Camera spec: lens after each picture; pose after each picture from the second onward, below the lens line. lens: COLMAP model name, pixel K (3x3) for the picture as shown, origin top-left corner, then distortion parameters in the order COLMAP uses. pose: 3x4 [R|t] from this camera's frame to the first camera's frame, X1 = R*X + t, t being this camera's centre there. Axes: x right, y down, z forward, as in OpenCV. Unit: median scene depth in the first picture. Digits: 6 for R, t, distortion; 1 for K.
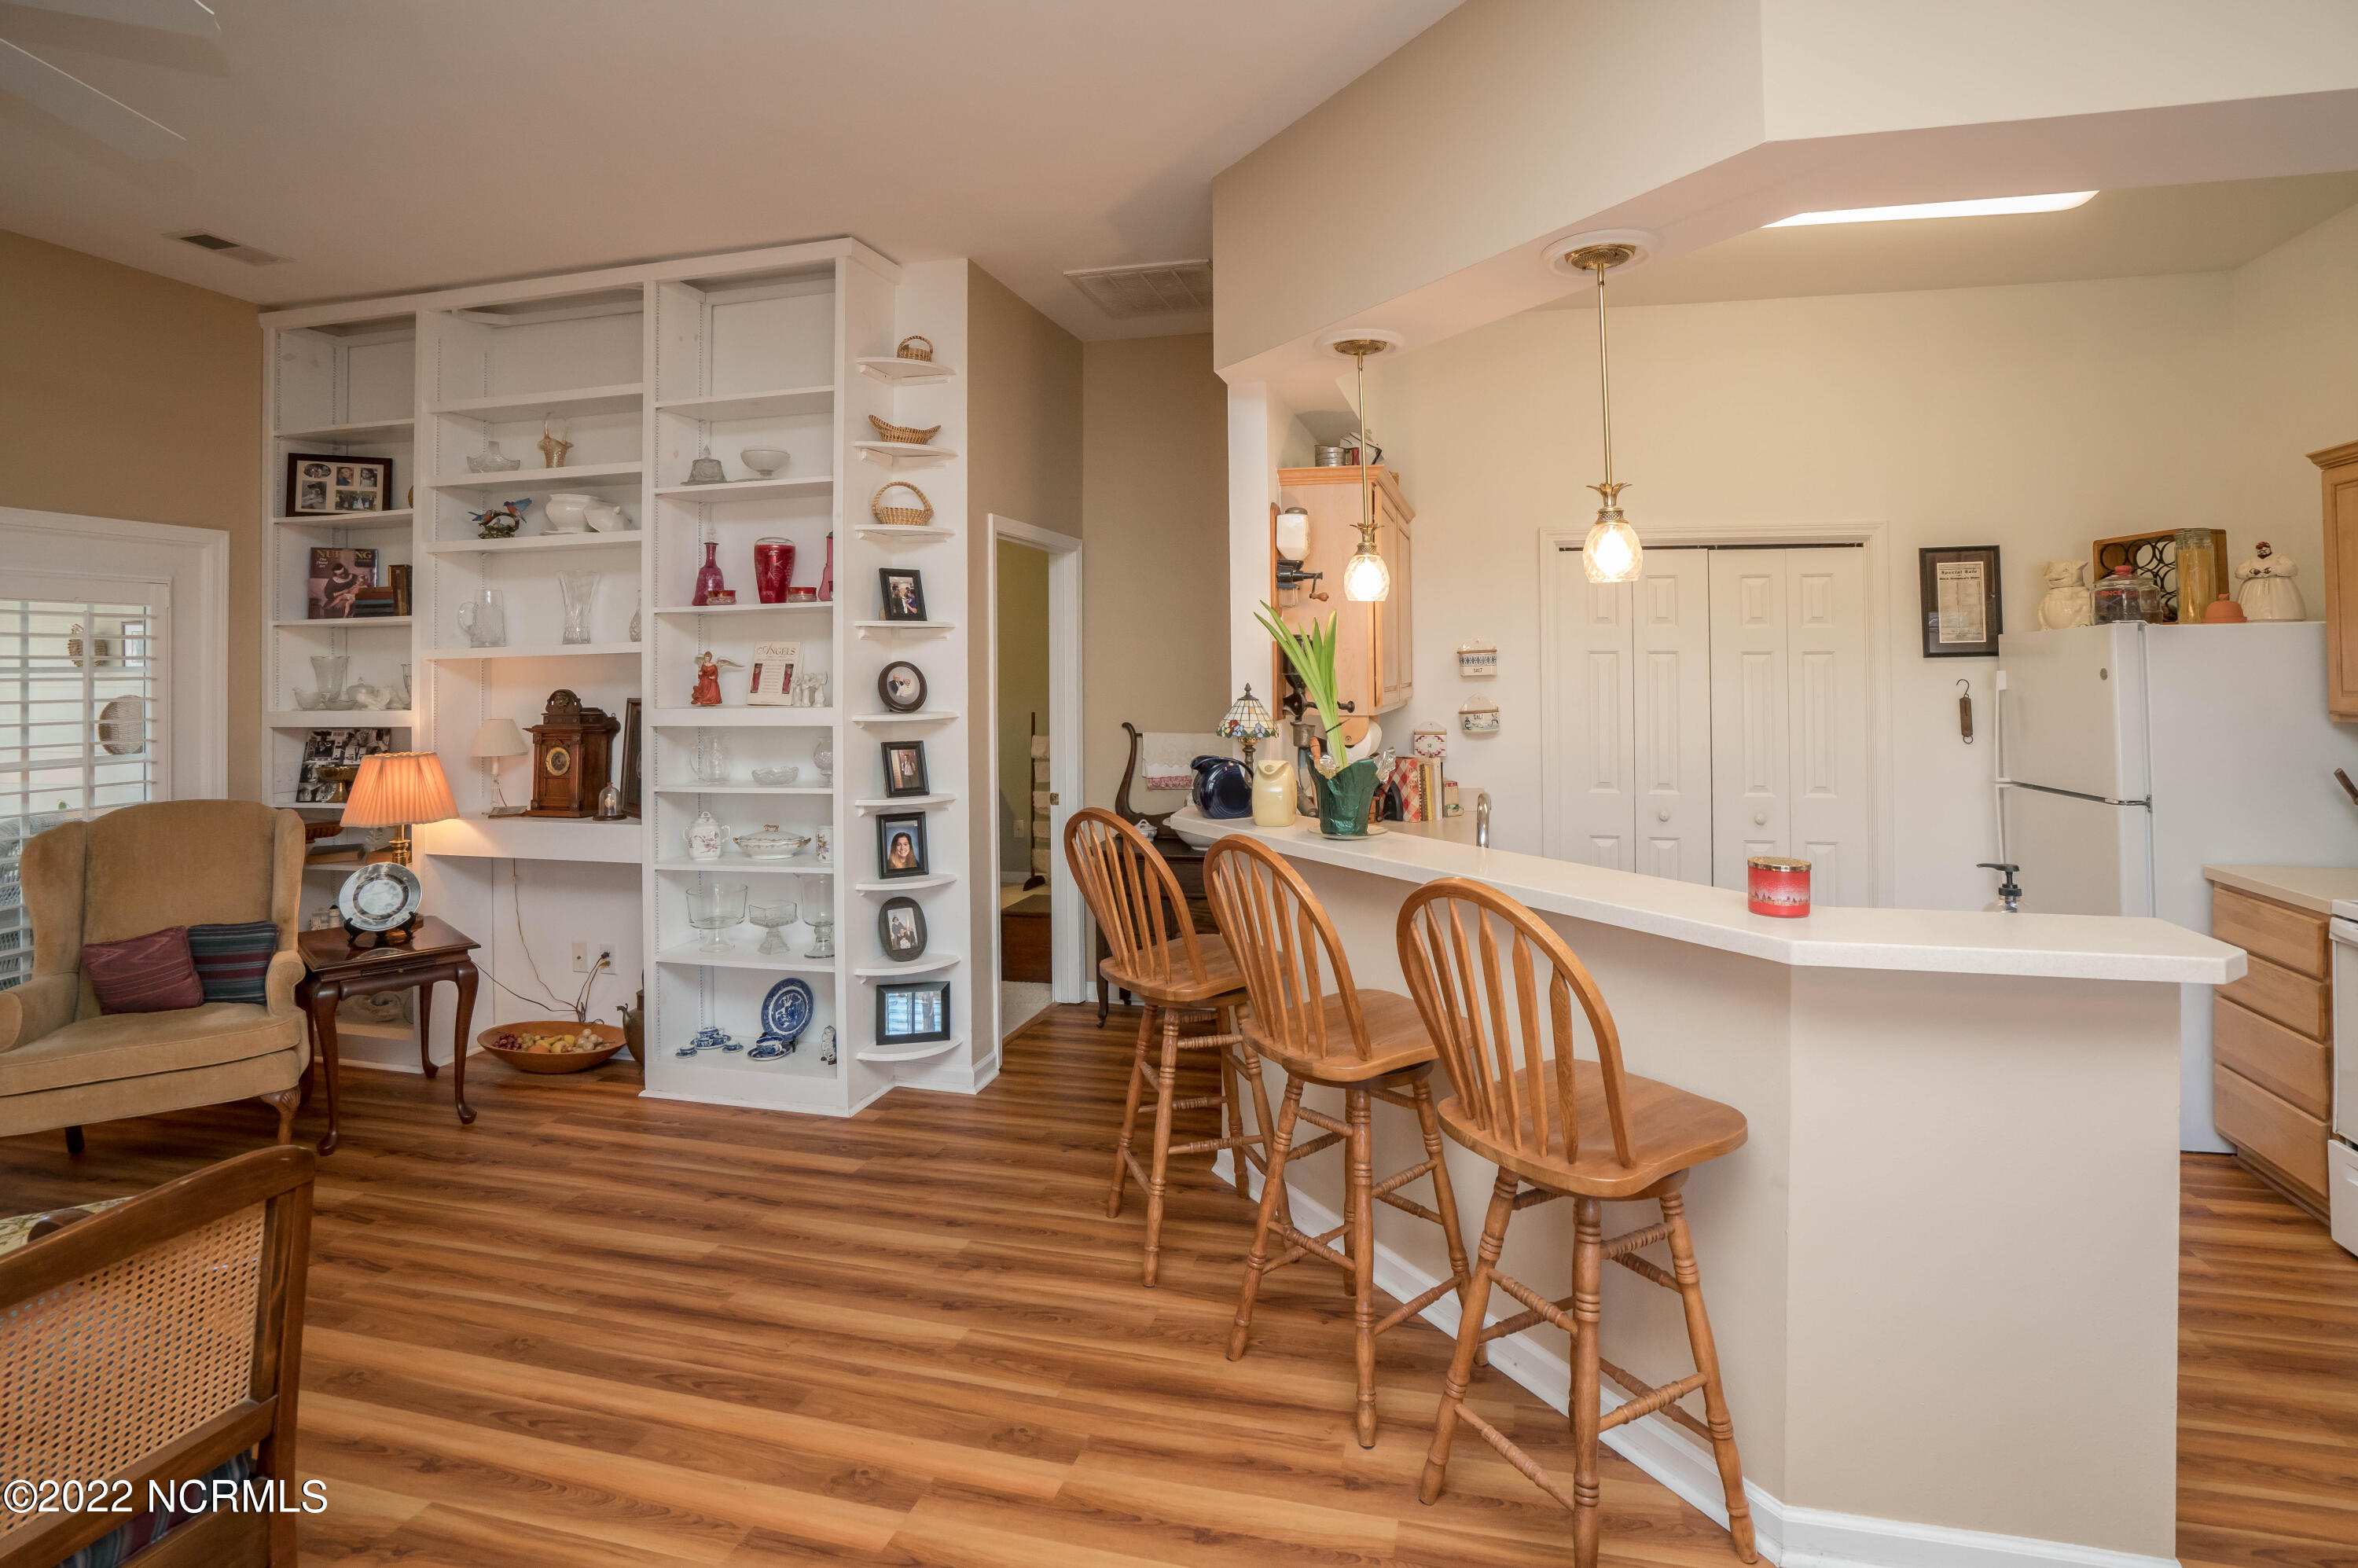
lens RADIAL K [[1170.5, 0, 1221.9], [0, 1170.5, 652.6], [0, 0, 1]] dist [-0.033239, 0.005155]
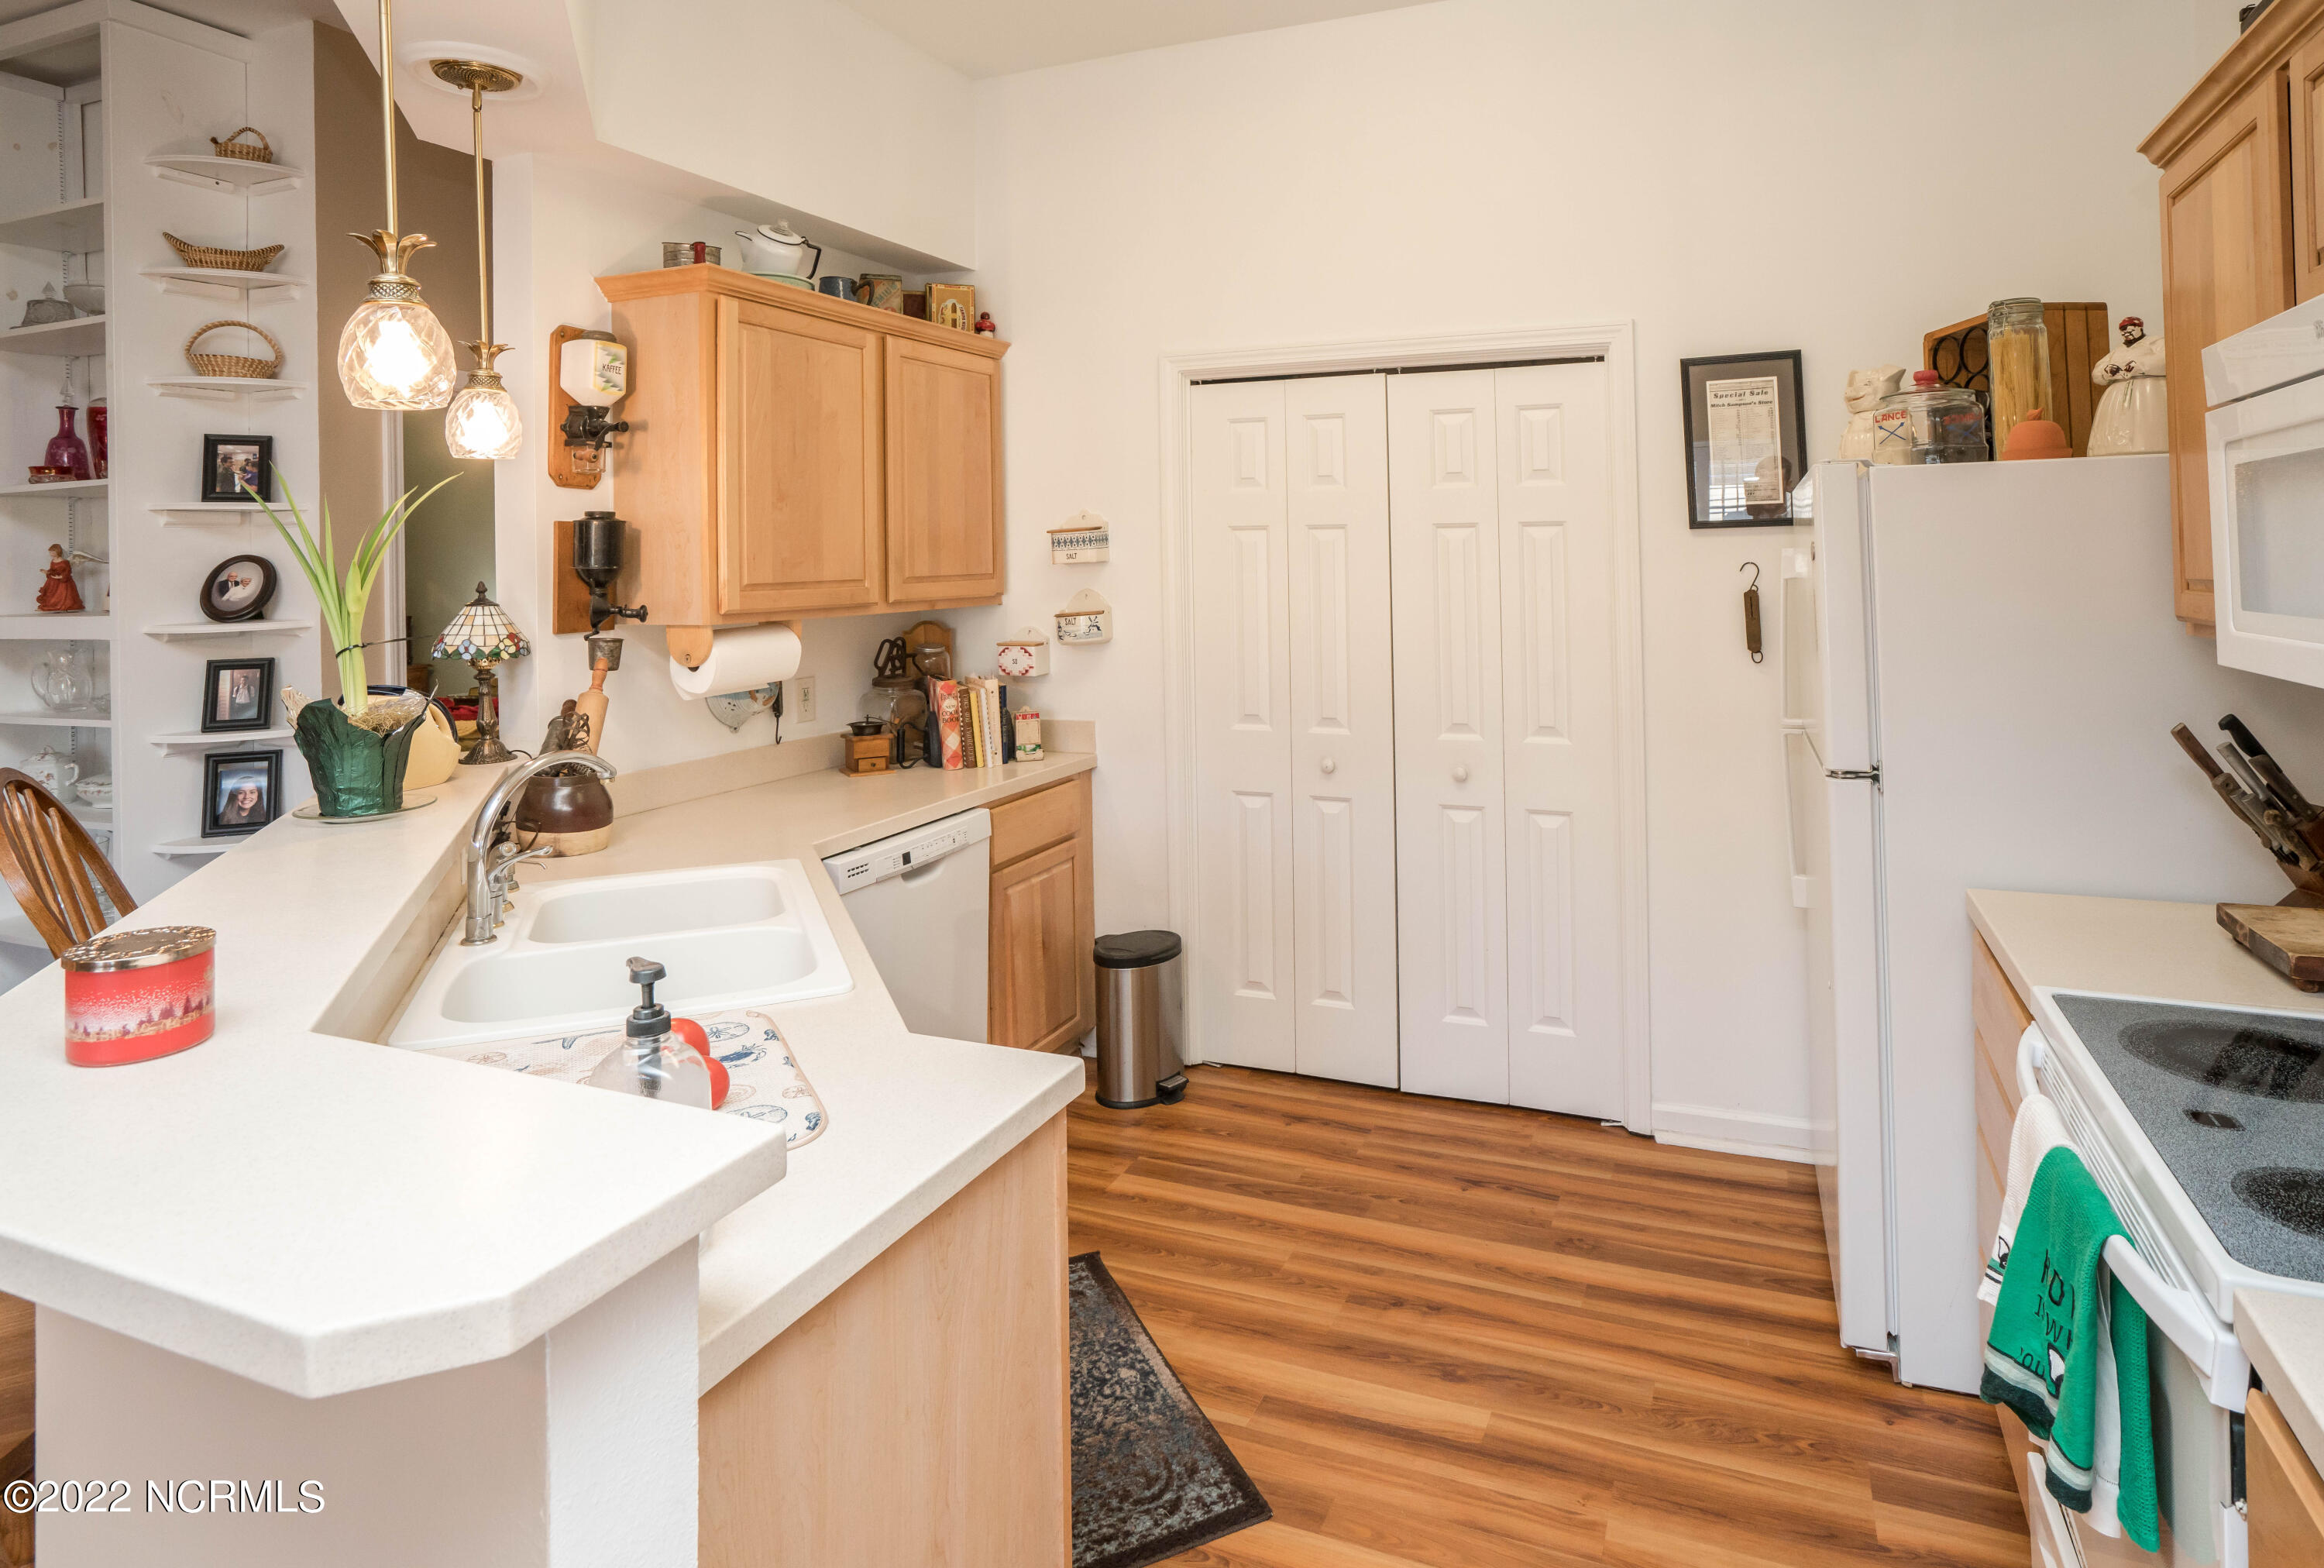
lens RADIAL K [[1341.8, 0, 1204.8], [0, 1341.8, 544.0], [0, 0, 1]] dist [0.013019, 0.005530]
pose [[0.984850, -0.012814, -0.172936, 0.490158], [0.014846, 0.999835, 0.010461, 0.000541], [0.172774, -0.012870, 0.984877, 0.227280]]
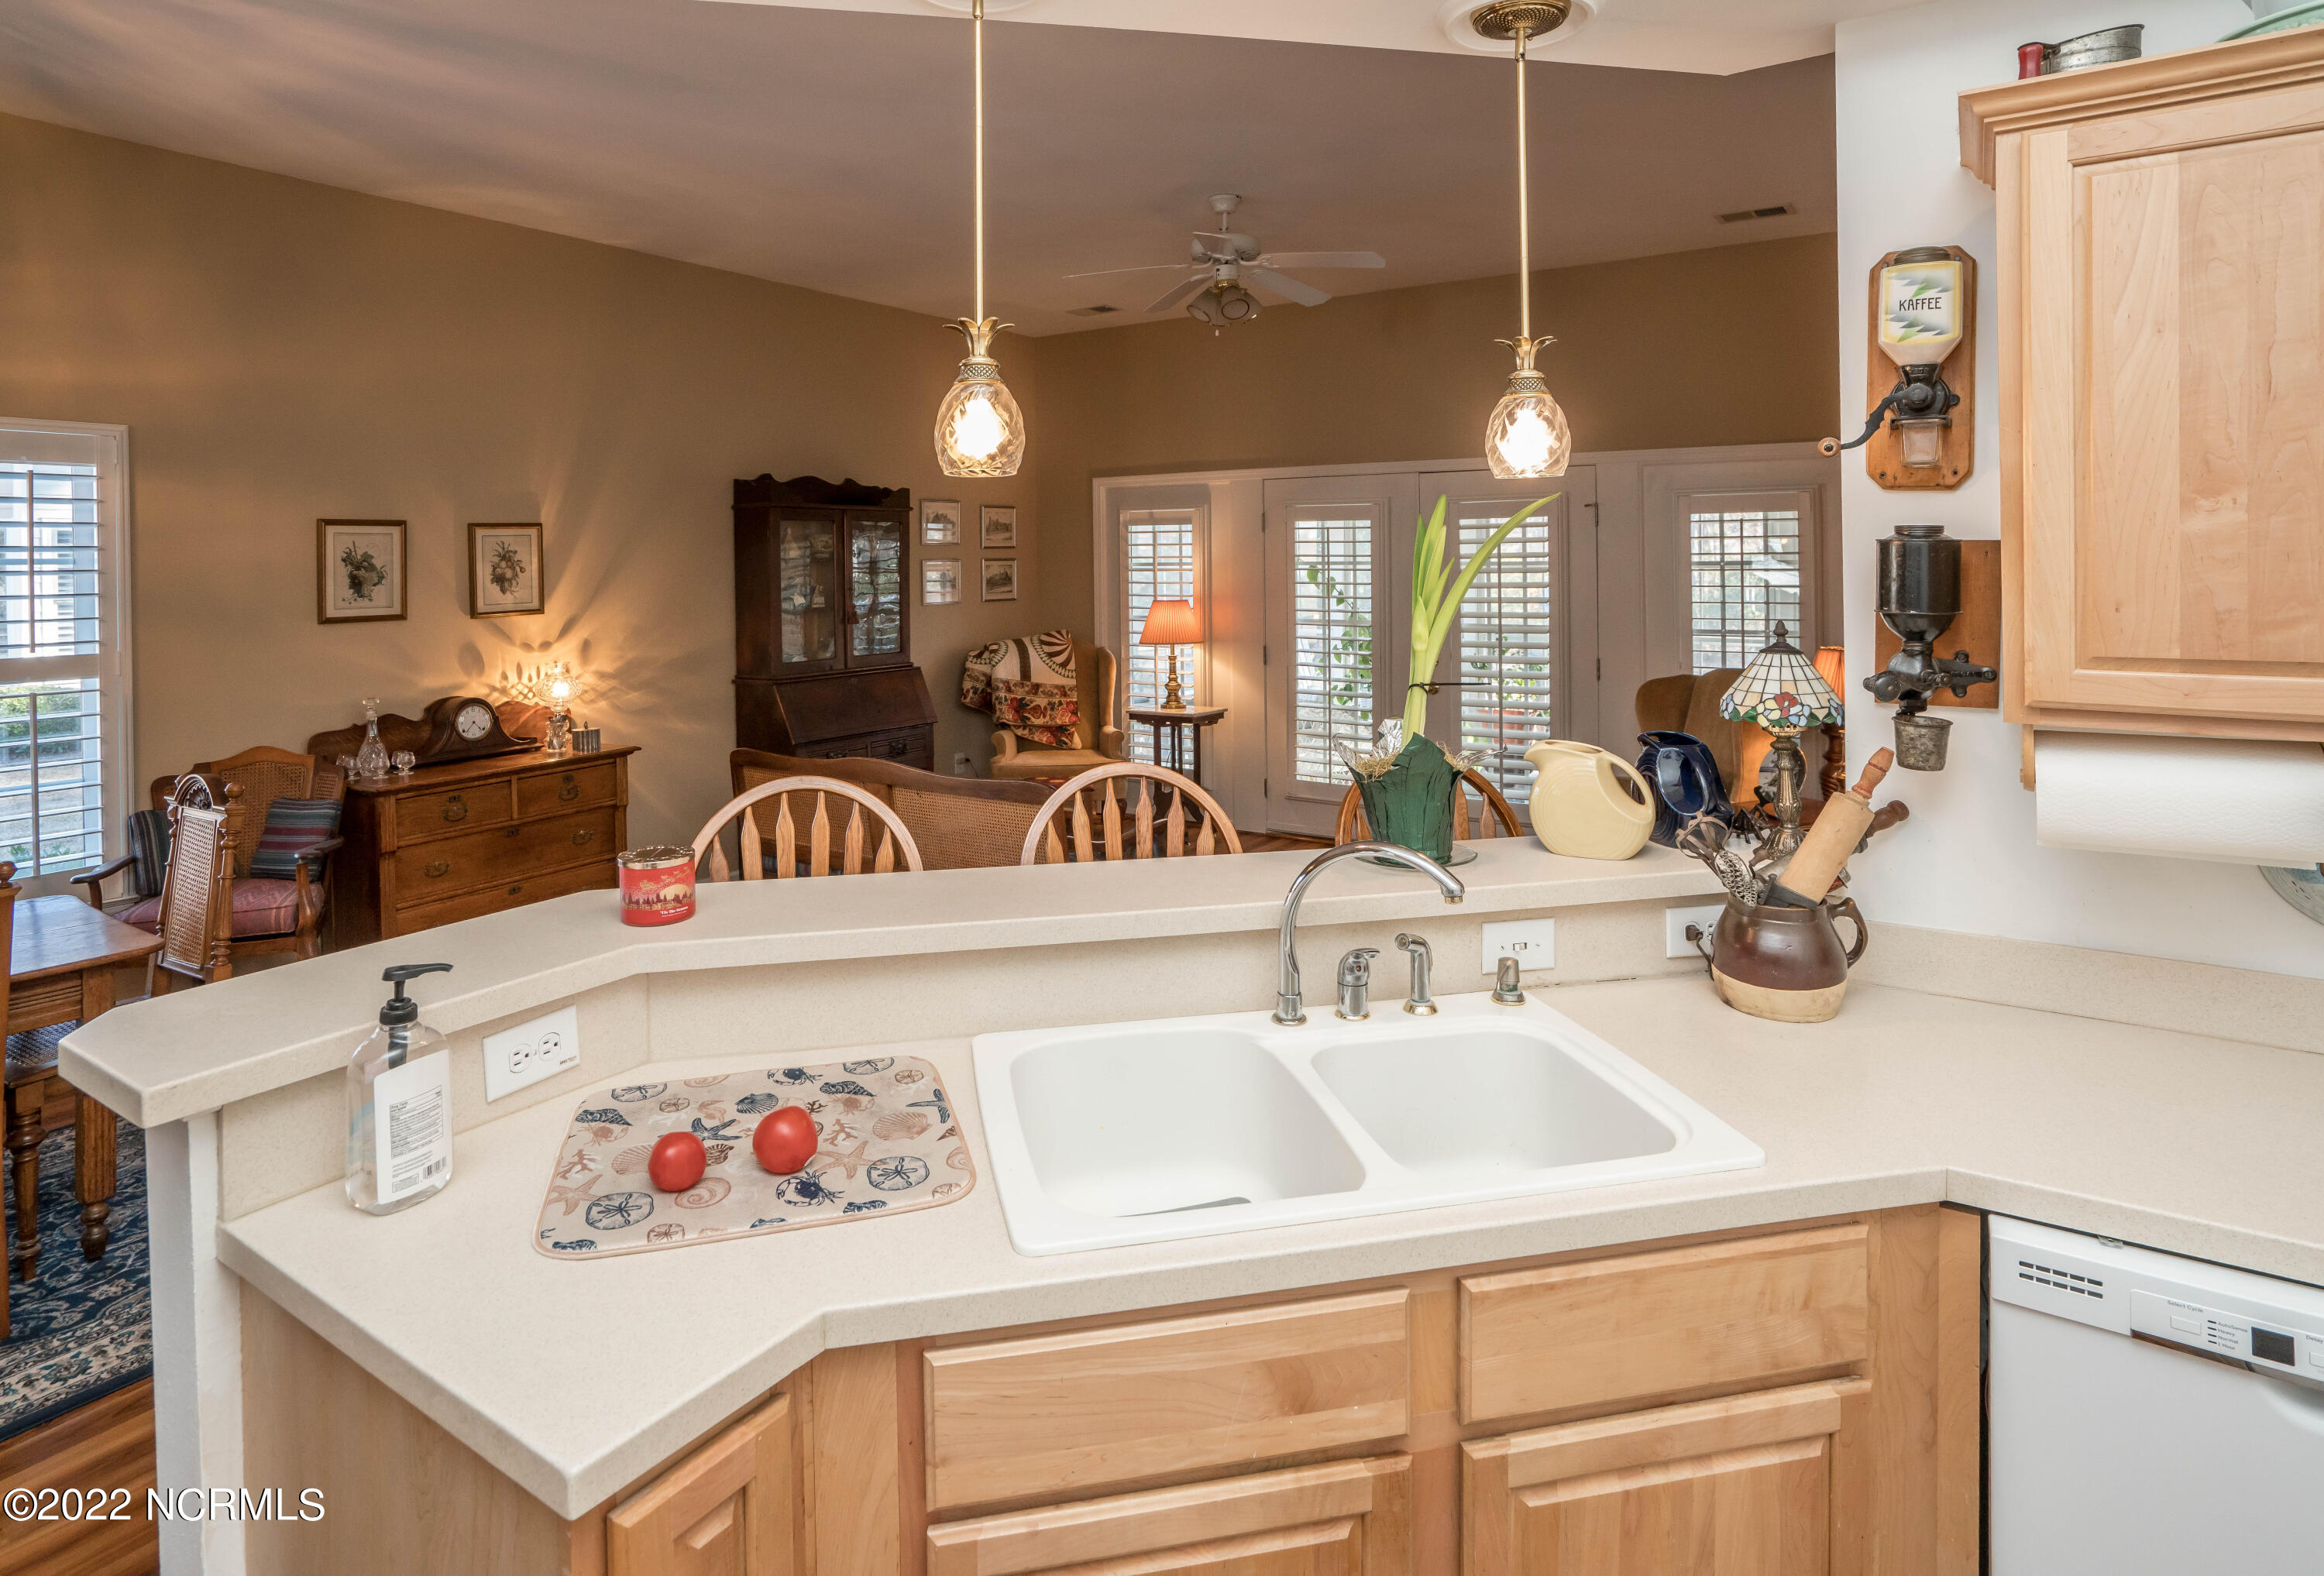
lens RADIAL K [[1248.6, 0, 1098.4], [0, 1248.6, 561.5], [0, 0, 1]] dist [-0.039480, 0.002178]
pose [[-0.369657, 0.013577, -0.929069, 0.553263], [0.026584, 0.999638, 0.004031, -0.010859], [0.928788, -0.023208, -0.369884, 0.763623]]
